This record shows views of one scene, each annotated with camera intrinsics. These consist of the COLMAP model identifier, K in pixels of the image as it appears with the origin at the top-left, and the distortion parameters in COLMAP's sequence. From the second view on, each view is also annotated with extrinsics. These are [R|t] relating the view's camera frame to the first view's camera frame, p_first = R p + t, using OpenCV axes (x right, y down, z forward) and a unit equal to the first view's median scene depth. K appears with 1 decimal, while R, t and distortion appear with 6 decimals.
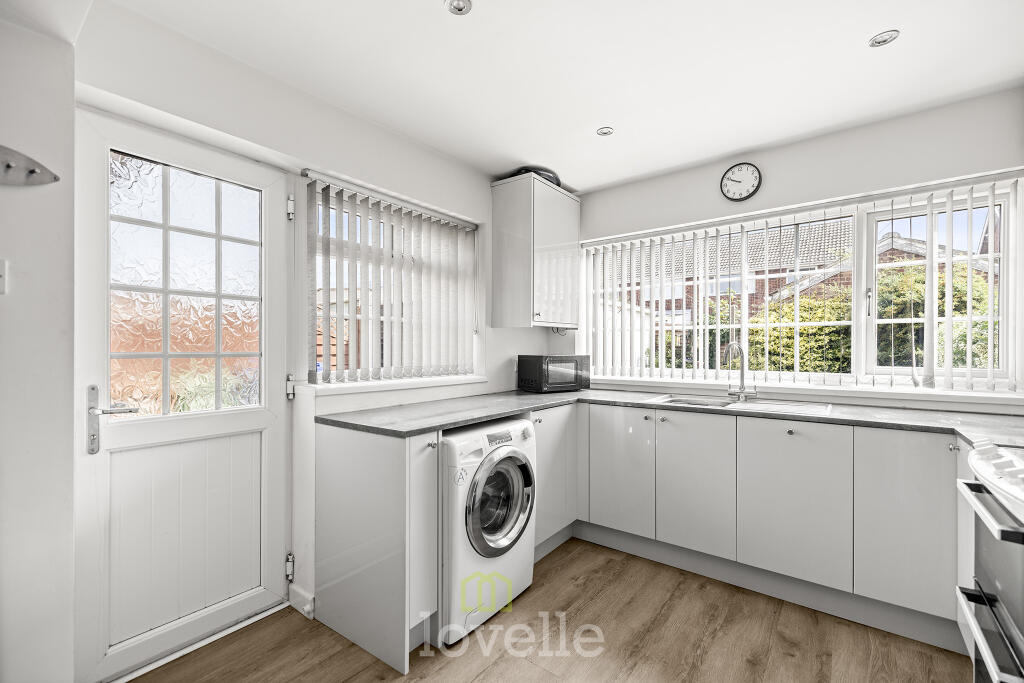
lens RADIAL K [[439.1, 0, 507.4], [0, 439.1, 349.2], [0, 0, 1]] dist [-0.001324, -0.000357]
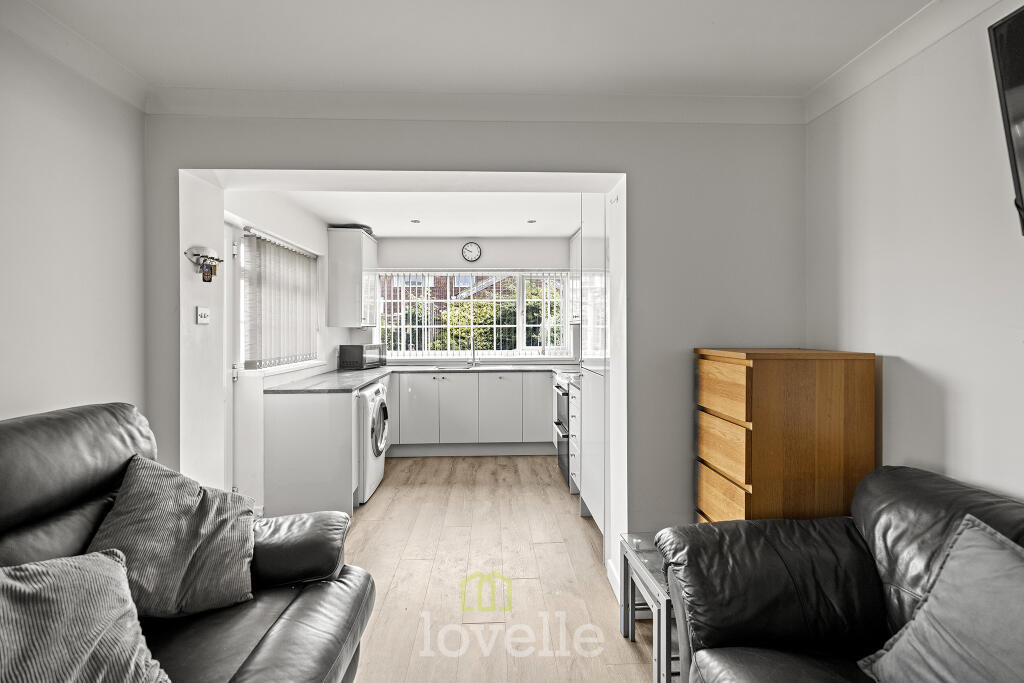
lens RADIAL K [[439.8, 0, 510.0], [0, 439.8, 330.4], [0, 0, 1]] dist [-0.000615, -0.000100]
pose [[0.758431, -0.006112, 0.651725, -0.609394], [0.007838, 0.999969, 0.000255, -0.039479], [-0.651707, 0.004915, 0.758455, -0.576498]]
